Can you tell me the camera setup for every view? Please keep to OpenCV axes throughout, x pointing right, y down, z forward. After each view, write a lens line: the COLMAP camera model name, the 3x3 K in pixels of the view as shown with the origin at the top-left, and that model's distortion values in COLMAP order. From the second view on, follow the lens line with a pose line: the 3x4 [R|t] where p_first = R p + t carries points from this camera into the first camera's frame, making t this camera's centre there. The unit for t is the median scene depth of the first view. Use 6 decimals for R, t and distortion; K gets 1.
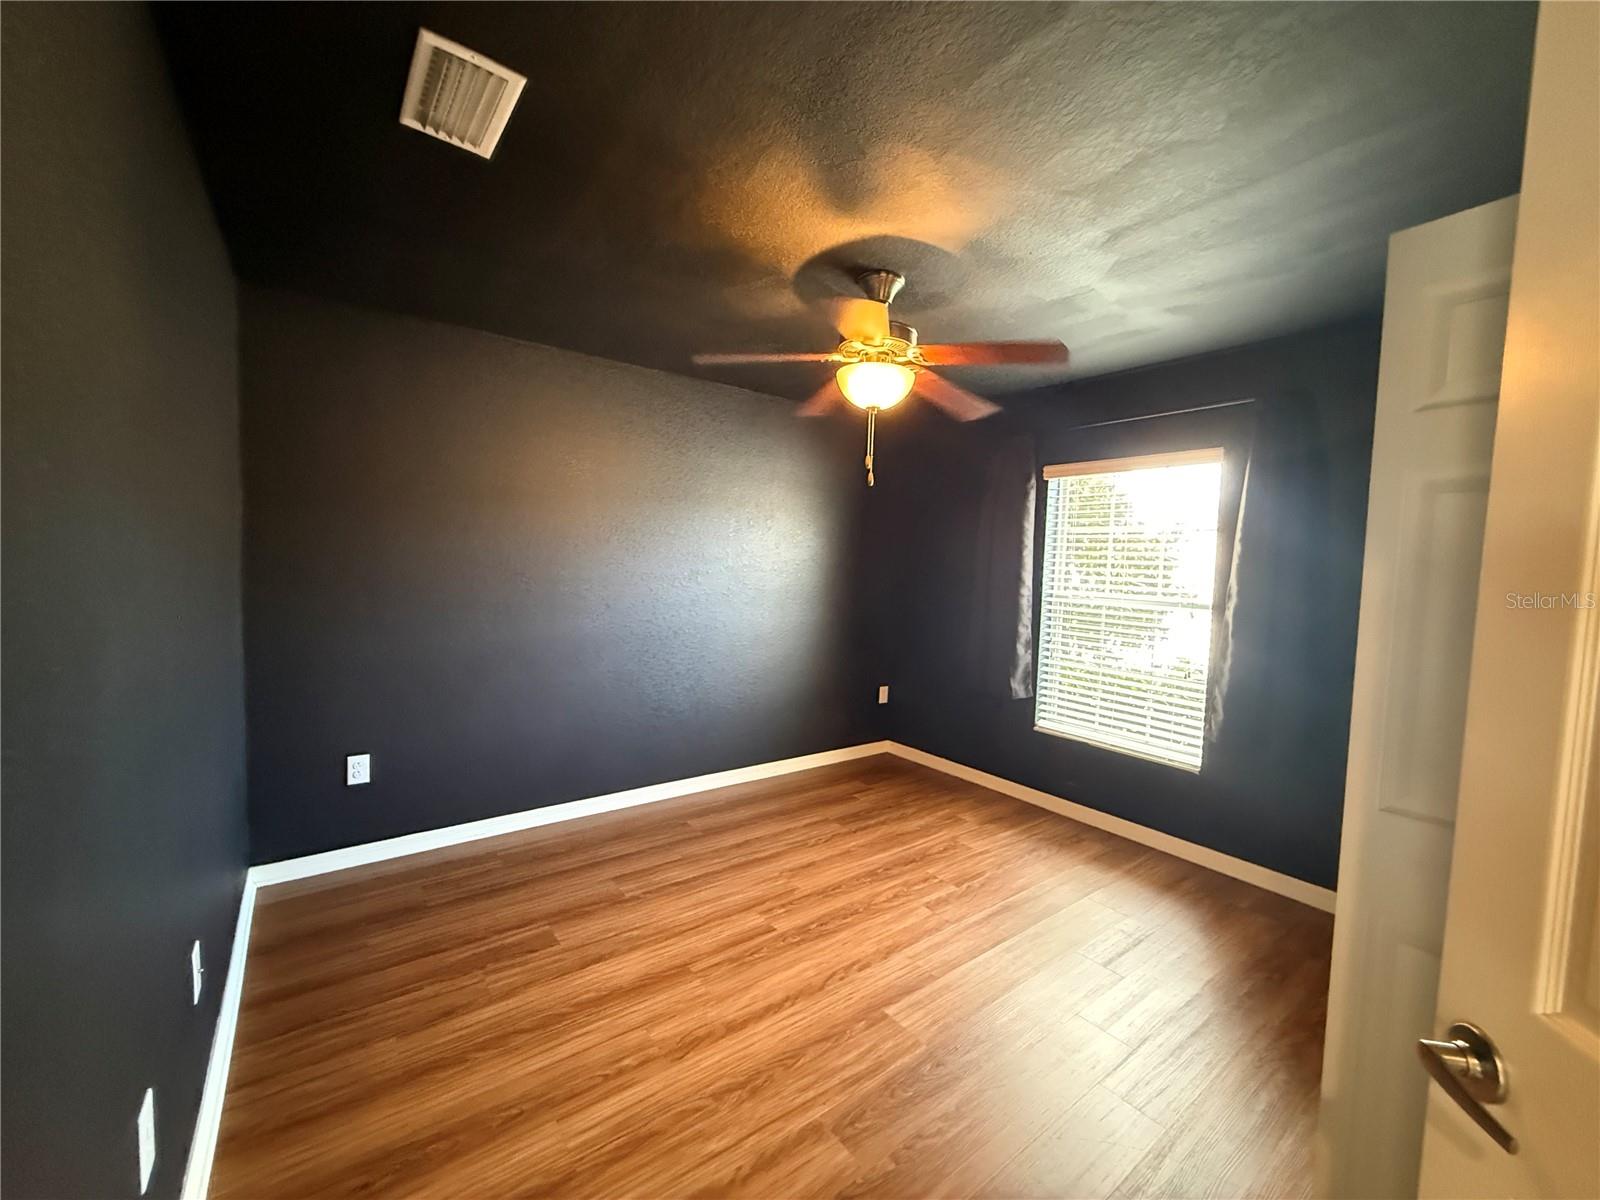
lens RADIAL K [[640.1, 0, 795.6], [0, 640.1, 596.8], [0, 0, 1]] dist [0.002213, -0.000091]
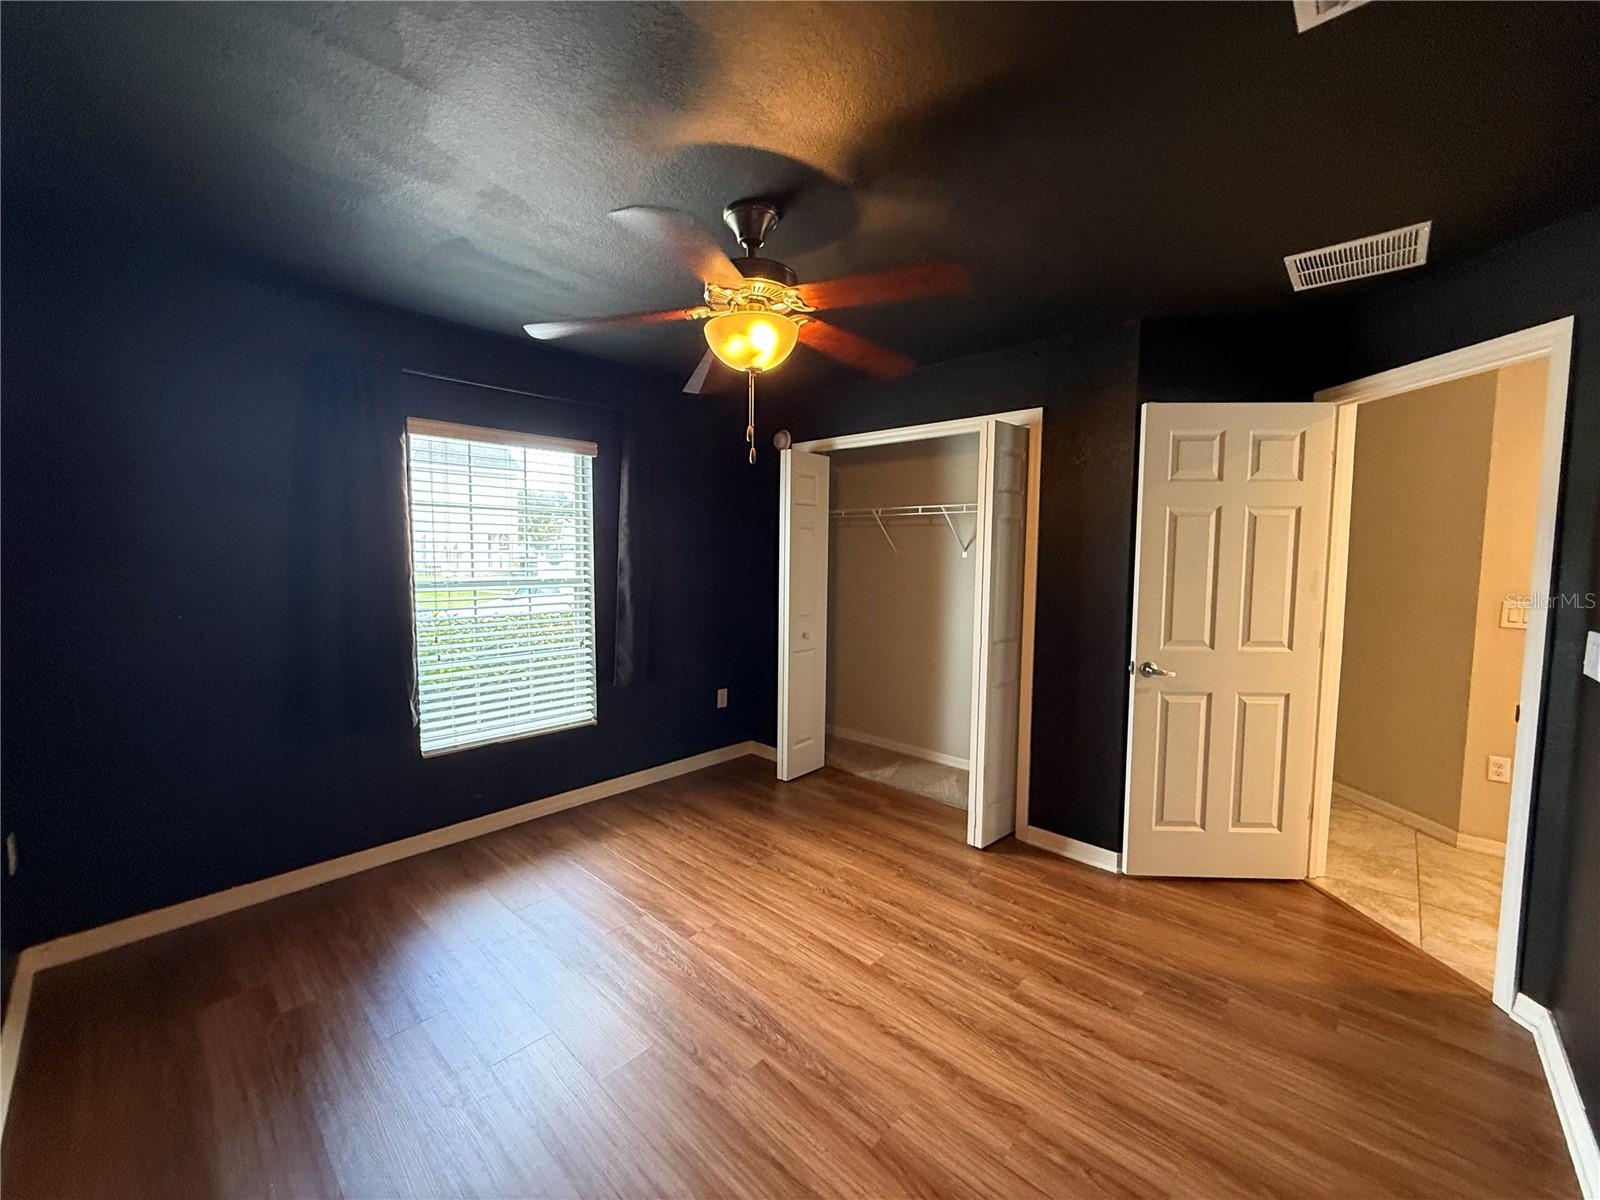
lens RADIAL K [[637.5, 0, 795.8], [0, 637.5, 597.7], [0, 0, 1]] dist [0.000080, 0.000233]
pose [[-0.162316, -0.110584, 0.980523, -0.736130], [0.047682, 0.991660, 0.119733, -0.098614], [-0.985586, 0.066188, -0.155690, 1.100161]]
